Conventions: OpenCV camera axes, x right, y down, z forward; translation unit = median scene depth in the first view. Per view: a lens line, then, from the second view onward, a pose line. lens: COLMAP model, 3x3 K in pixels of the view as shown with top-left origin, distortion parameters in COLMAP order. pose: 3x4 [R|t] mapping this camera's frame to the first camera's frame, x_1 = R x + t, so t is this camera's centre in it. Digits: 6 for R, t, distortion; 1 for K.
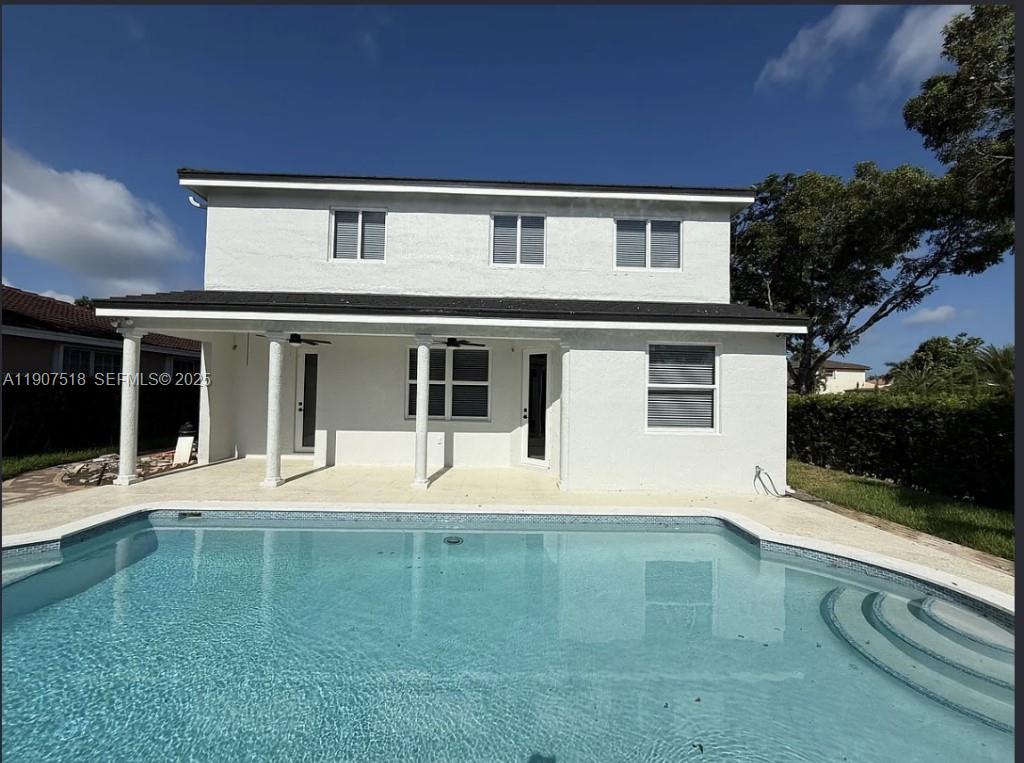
lens RADIAL K [[428.8, 0, 512.0], [0, 428.8, 381.5], [0, 0, 1]] dist [-0.001818, -0.000016]
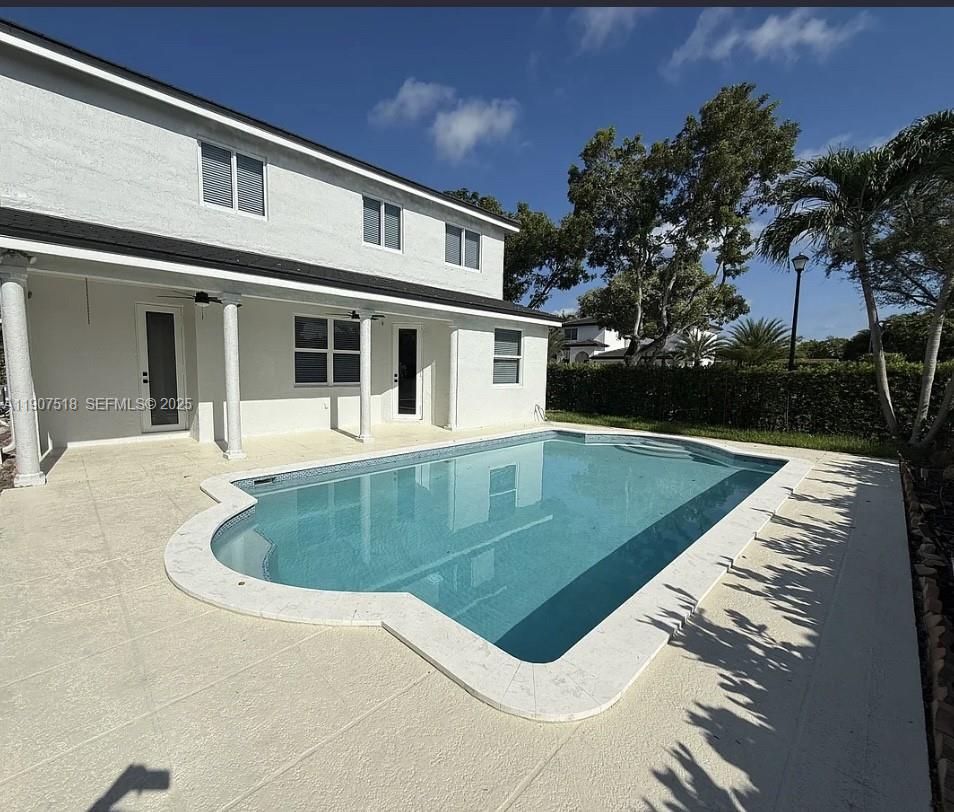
lens RADIAL K [[439.7, 0, 477.0], [0, 439.7, 406.0], [0, 0, 1]] dist [-0.001280, -0.000088]
pose [[0.710069, -0.070546, 0.700589, -0.653748], [-0.024594, 0.991877, 0.124804, -0.006969], [-0.703703, -0.105850, 0.702566, -0.035263]]
